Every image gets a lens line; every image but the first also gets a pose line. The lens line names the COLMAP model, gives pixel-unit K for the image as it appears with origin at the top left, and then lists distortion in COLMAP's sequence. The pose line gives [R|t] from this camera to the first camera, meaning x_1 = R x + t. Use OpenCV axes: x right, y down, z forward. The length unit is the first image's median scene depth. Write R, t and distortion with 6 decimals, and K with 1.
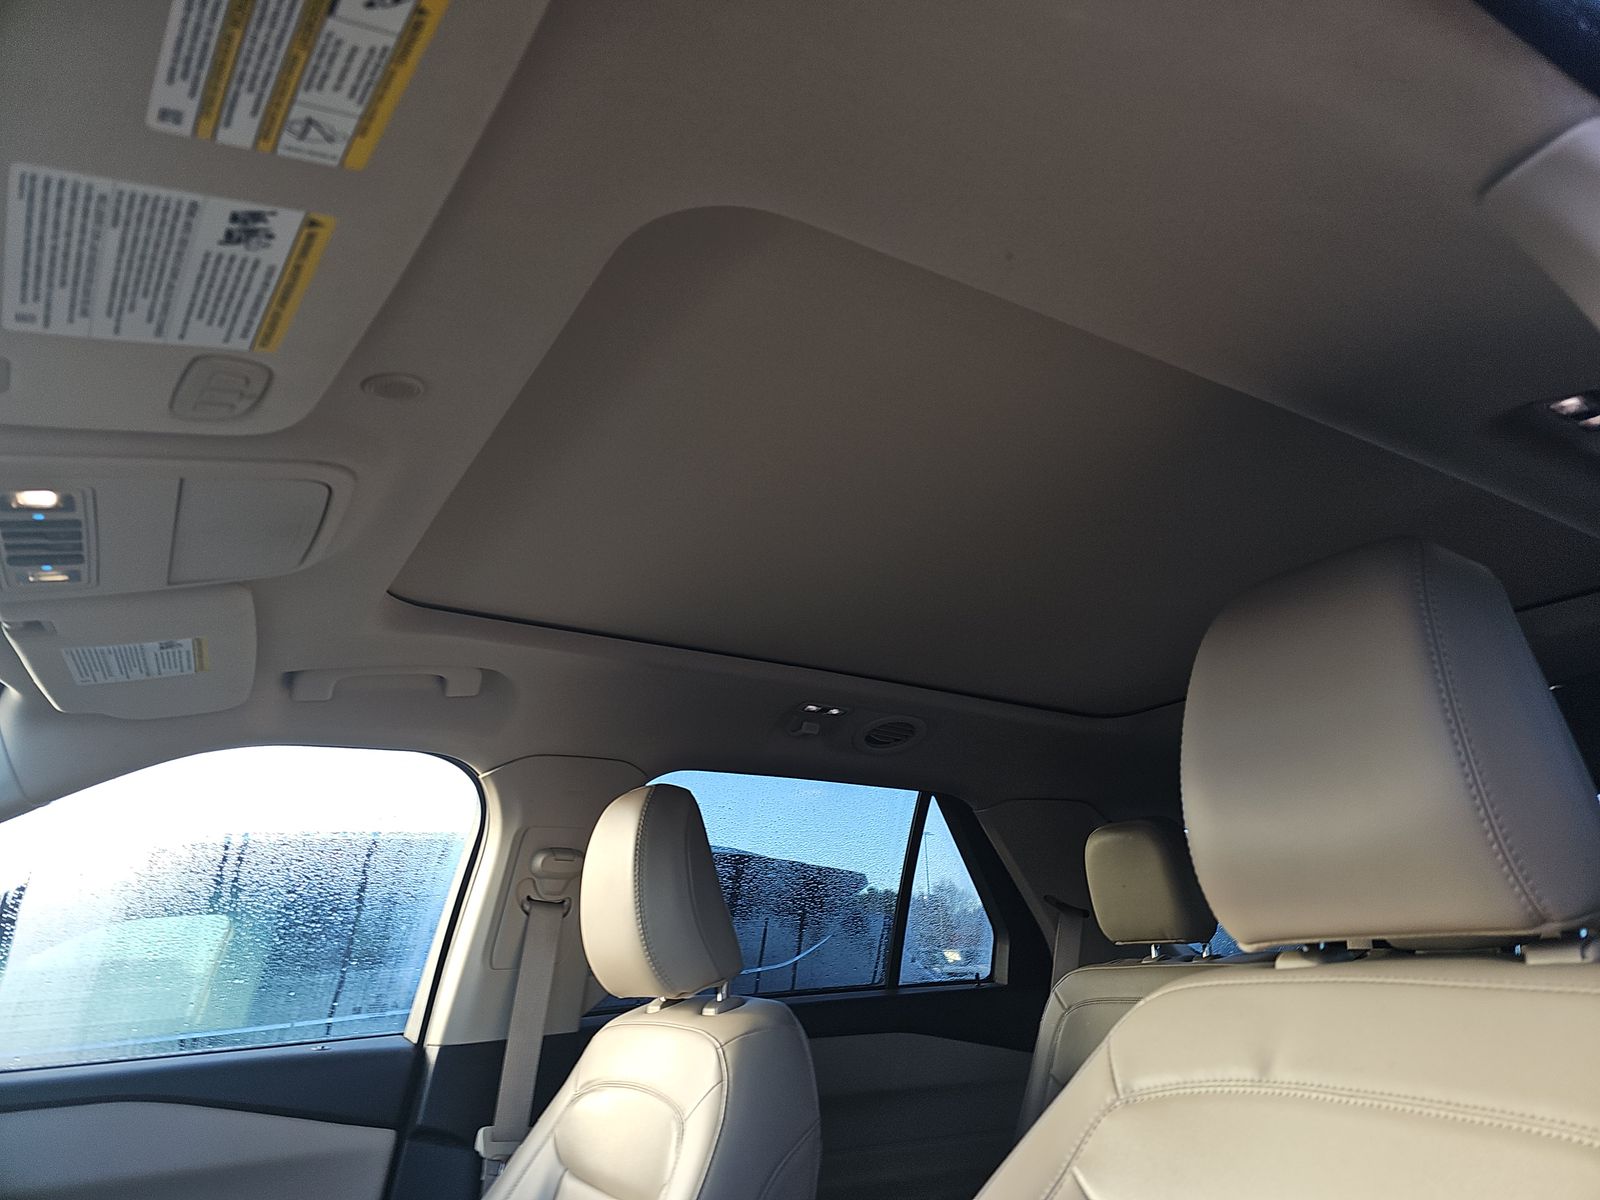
lens RADIAL K [[1024.8, 0, 804.5], [0, 1024.8, 596.3], [0, 0, 1]] dist [0.078655, -0.085998]
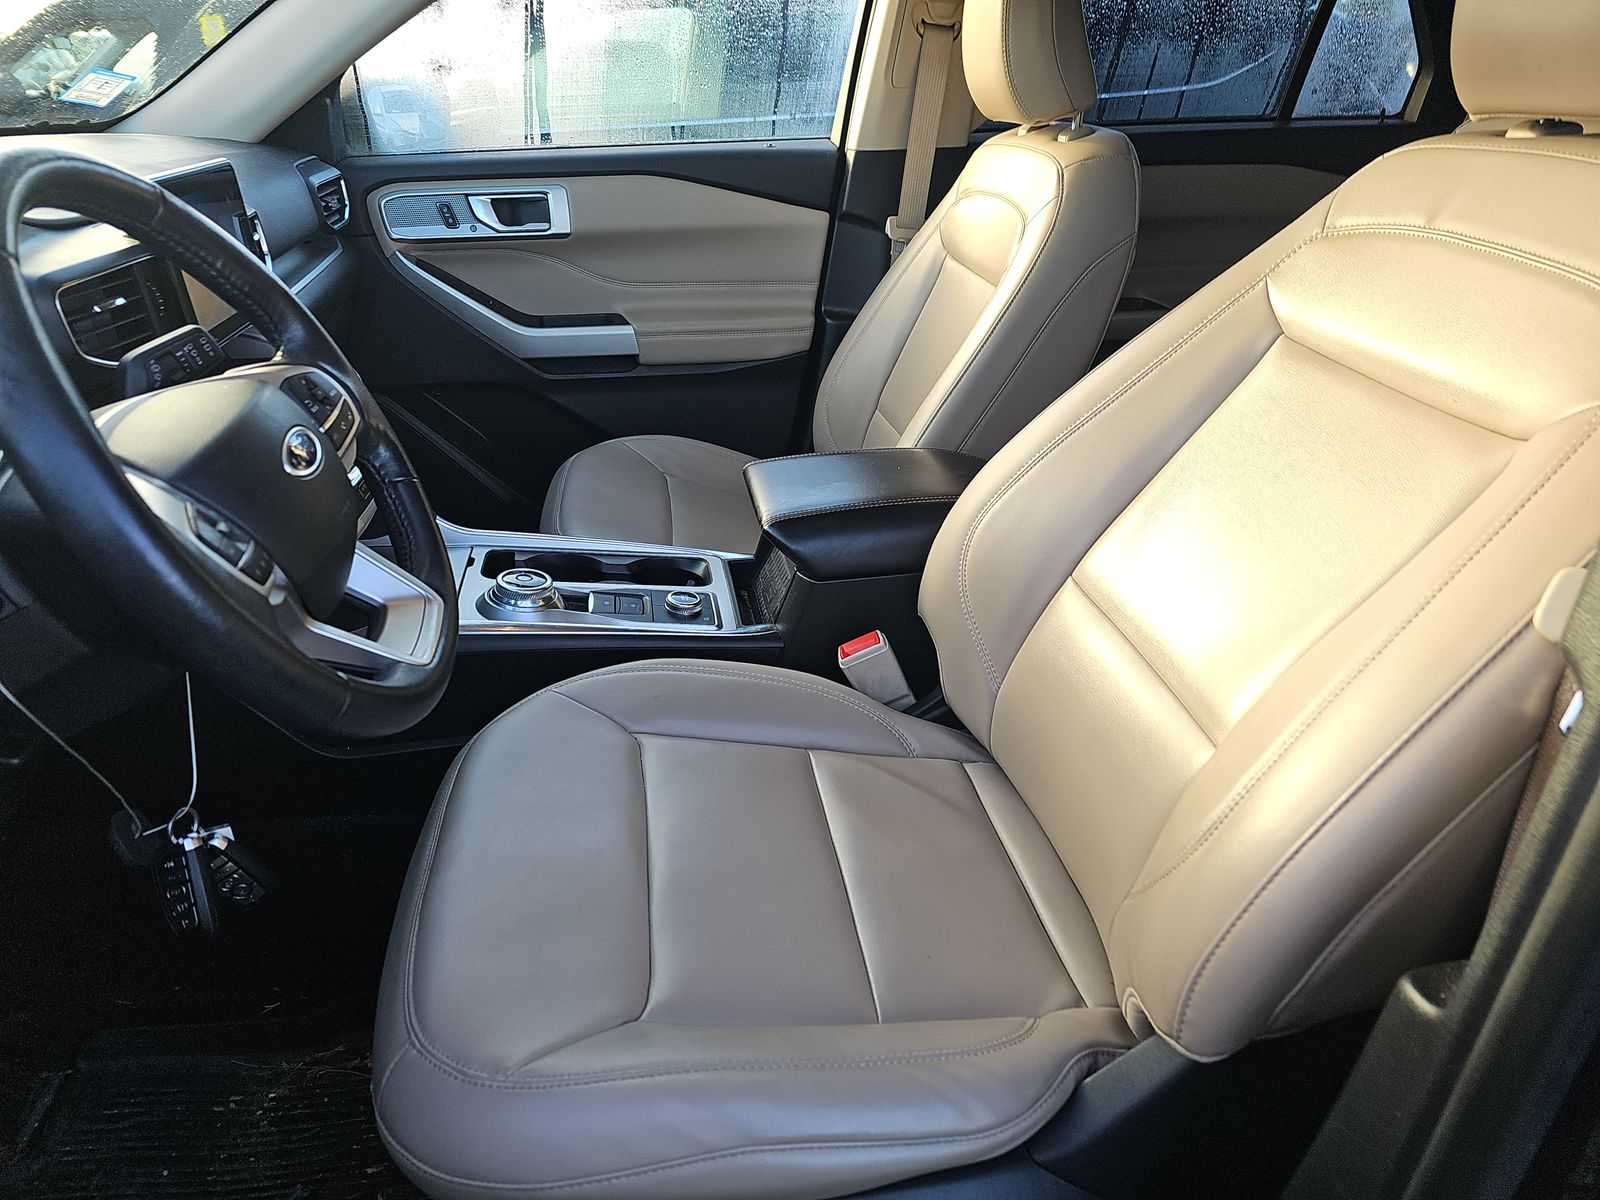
lens RADIAL K [[1024.8, 0, 804.5], [0, 1024.8, 596.3], [0, 0, 1]] dist [0.078655, -0.085998]
pose [[0.921151, 0.207102, -0.329530, 0.110805], [0.097359, 0.697143, 0.710291, -0.081825], [0.376832, -0.686368, 0.622010, -0.157218]]
